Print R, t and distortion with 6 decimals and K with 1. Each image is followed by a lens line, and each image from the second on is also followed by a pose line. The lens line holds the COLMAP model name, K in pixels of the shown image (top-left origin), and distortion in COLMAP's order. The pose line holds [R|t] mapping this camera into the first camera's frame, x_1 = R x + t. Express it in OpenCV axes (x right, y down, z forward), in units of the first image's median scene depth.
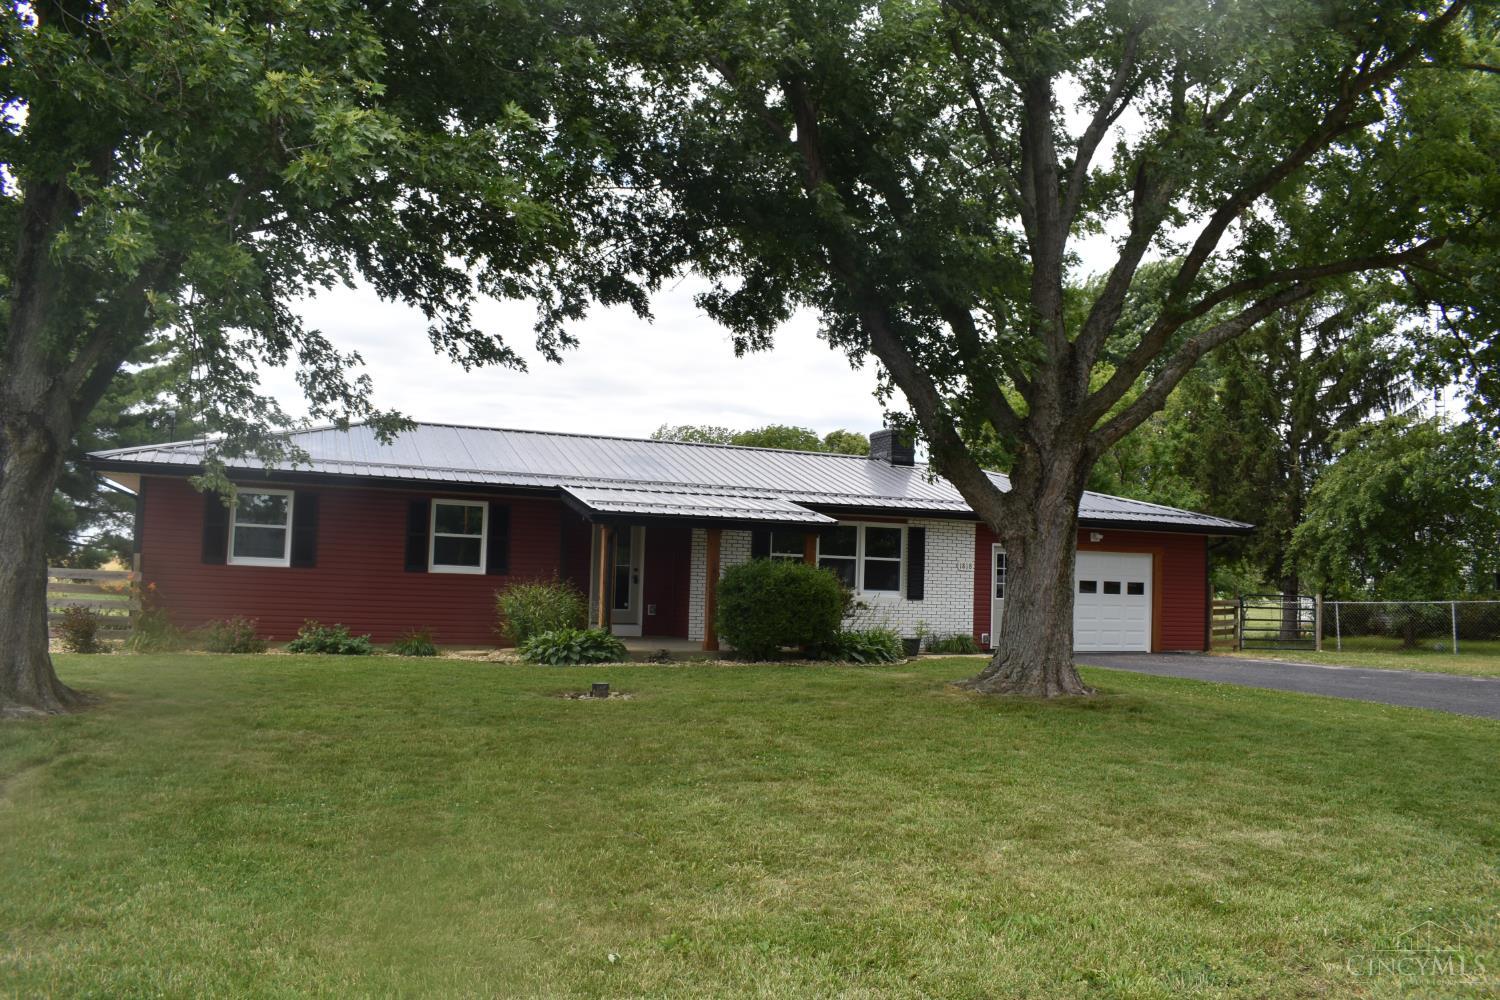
lens RADIAL K [[1171.7, 0, 744.6], [0, 1171.7, 509.1], [0, 0, 1]] dist [-0.090576, 0.017136]
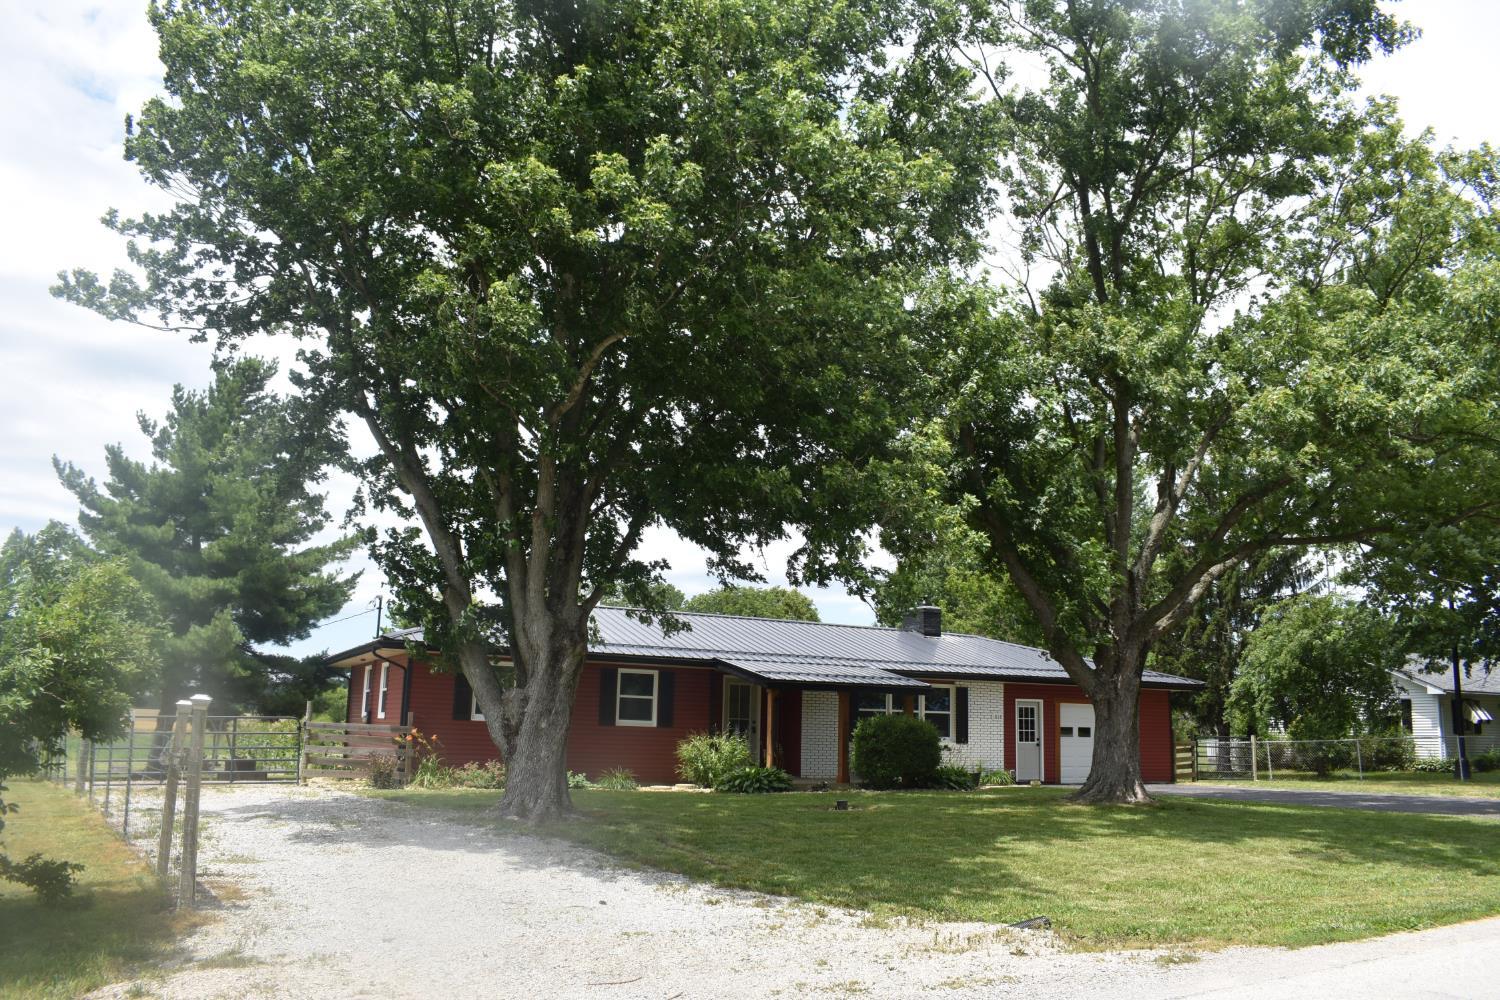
lens RADIAL K [[1171.7, 0, 747.2], [0, 1171.7, 495.6], [0, 0, 1]] dist [-0.090576, 0.017136]
pose [[0.995624, 0.012302, 0.092635, -0.212931], [0.000390, 0.990742, -0.135759, -0.019796], [-0.093447, 0.135201, 0.986402, -0.285316]]
